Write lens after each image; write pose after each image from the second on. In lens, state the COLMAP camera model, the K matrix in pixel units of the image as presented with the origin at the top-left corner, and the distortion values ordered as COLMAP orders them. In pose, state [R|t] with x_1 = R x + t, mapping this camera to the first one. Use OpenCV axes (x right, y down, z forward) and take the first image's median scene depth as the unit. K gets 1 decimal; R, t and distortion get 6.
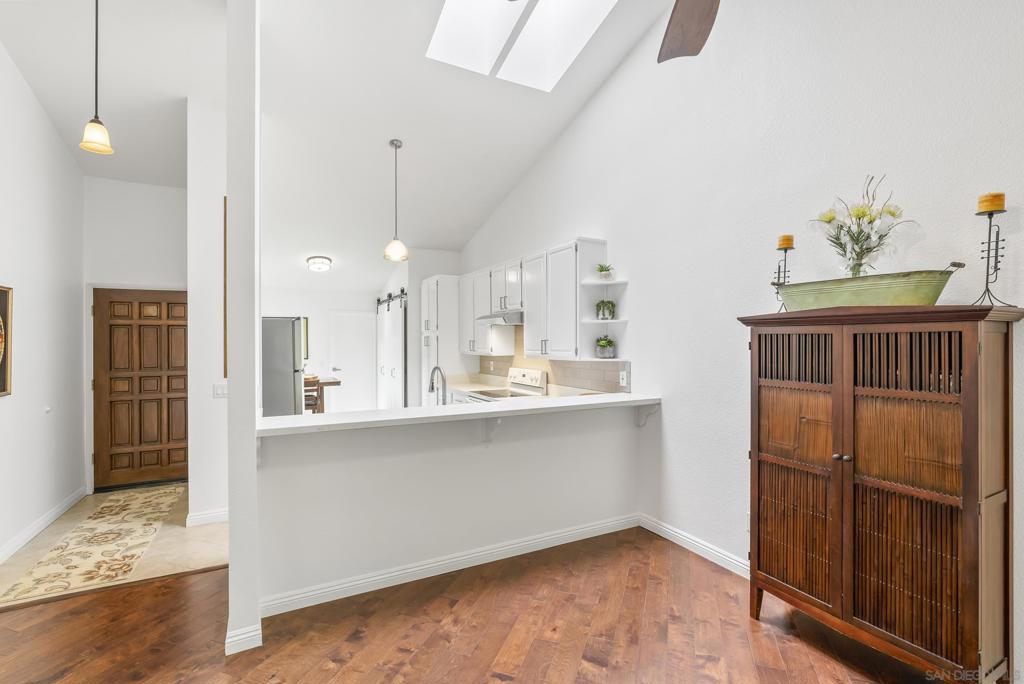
lens RADIAL K [[474.3, 0, 518.3], [0, 474.3, 342.0], [0, 0, 1]] dist [0.002867, 0.000823]
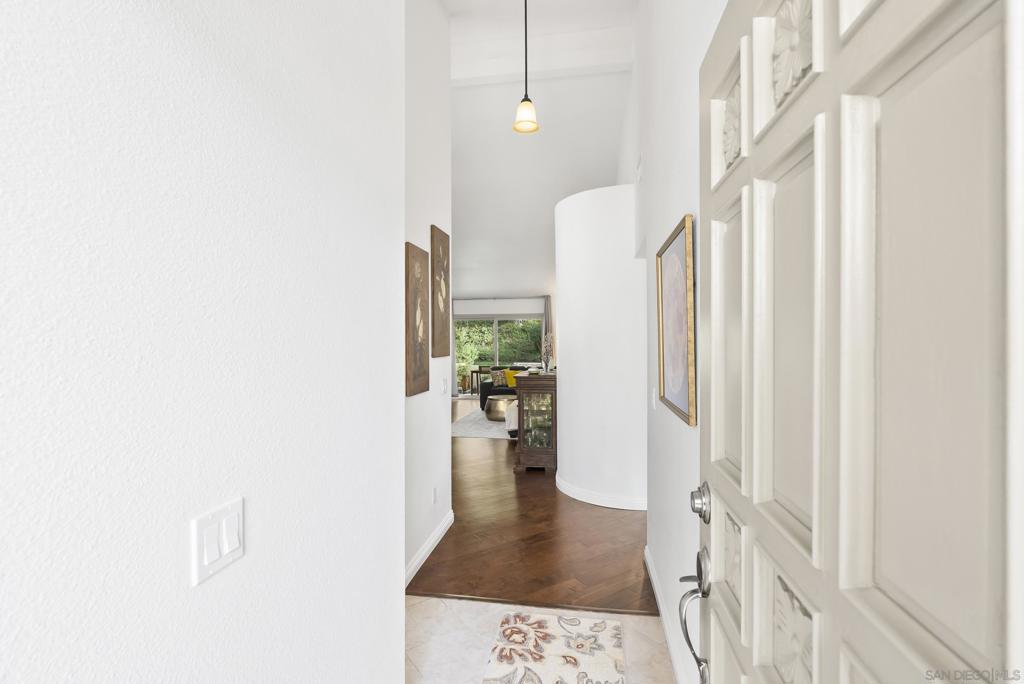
lens RADIAL K [[470.0, 0, 510.1], [0, 470.0, 340.9], [0, 0, 1]] dist [-0.005328, 0.000177]
pose [[-0.797581, 0.001952, 0.603209, -0.942625], [0.004967, 0.999982, 0.003332, 0.012524], [-0.603191, 0.005654, -0.797576, 1.170981]]
